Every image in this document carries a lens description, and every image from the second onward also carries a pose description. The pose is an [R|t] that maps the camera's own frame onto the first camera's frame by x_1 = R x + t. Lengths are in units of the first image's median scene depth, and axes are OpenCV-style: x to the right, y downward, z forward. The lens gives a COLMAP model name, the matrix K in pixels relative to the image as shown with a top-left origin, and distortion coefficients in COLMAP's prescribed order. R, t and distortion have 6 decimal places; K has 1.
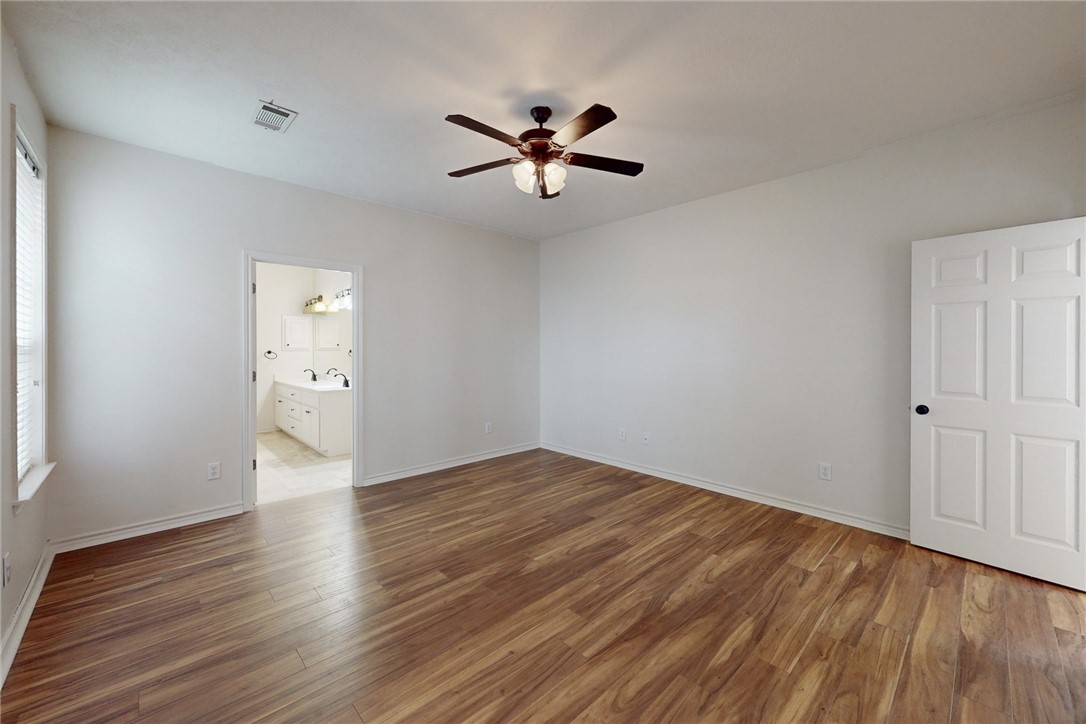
lens RADIAL K [[423.8, 0, 541.4], [0, 423.8, 355.2], [0, 0, 1]] dist [0.003315, -0.000004]
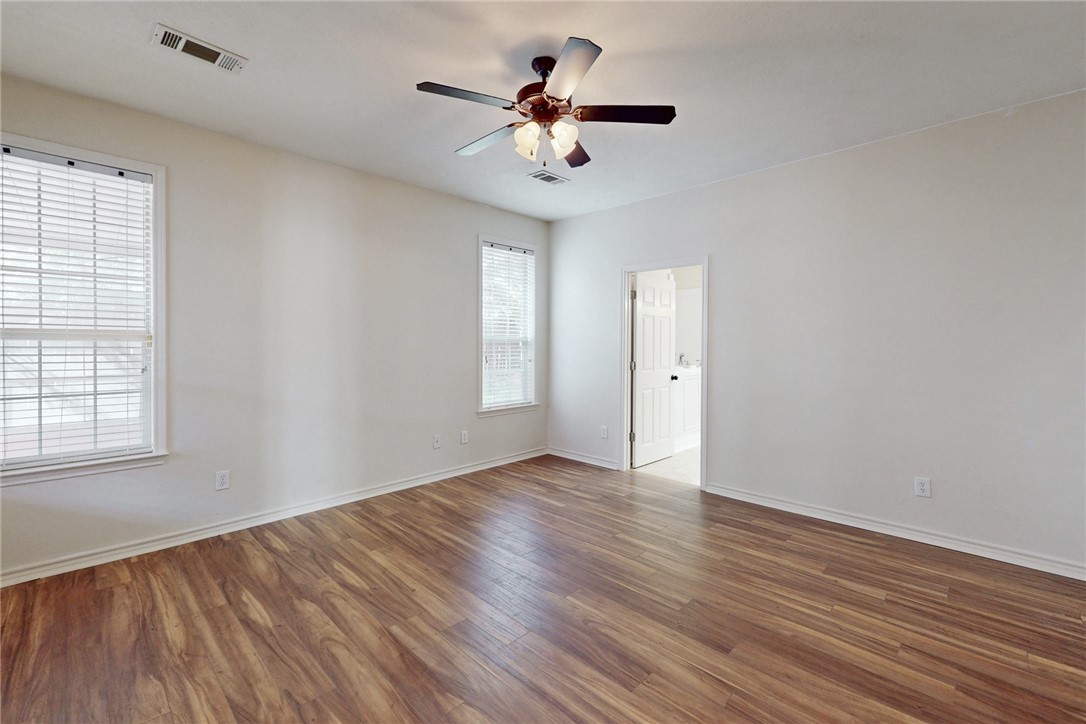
lens RADIAL K [[455.4, 0, 544.6], [0, 455.4, 354.0], [0, 0, 1]] dist [-0.000759, -0.000077]
pose [[0.046150, 0.022177, -0.998688, 0.812311], [-0.020794, 0.999558, 0.021236, -0.013489], [0.998718, 0.019787, 0.046590, 0.847257]]
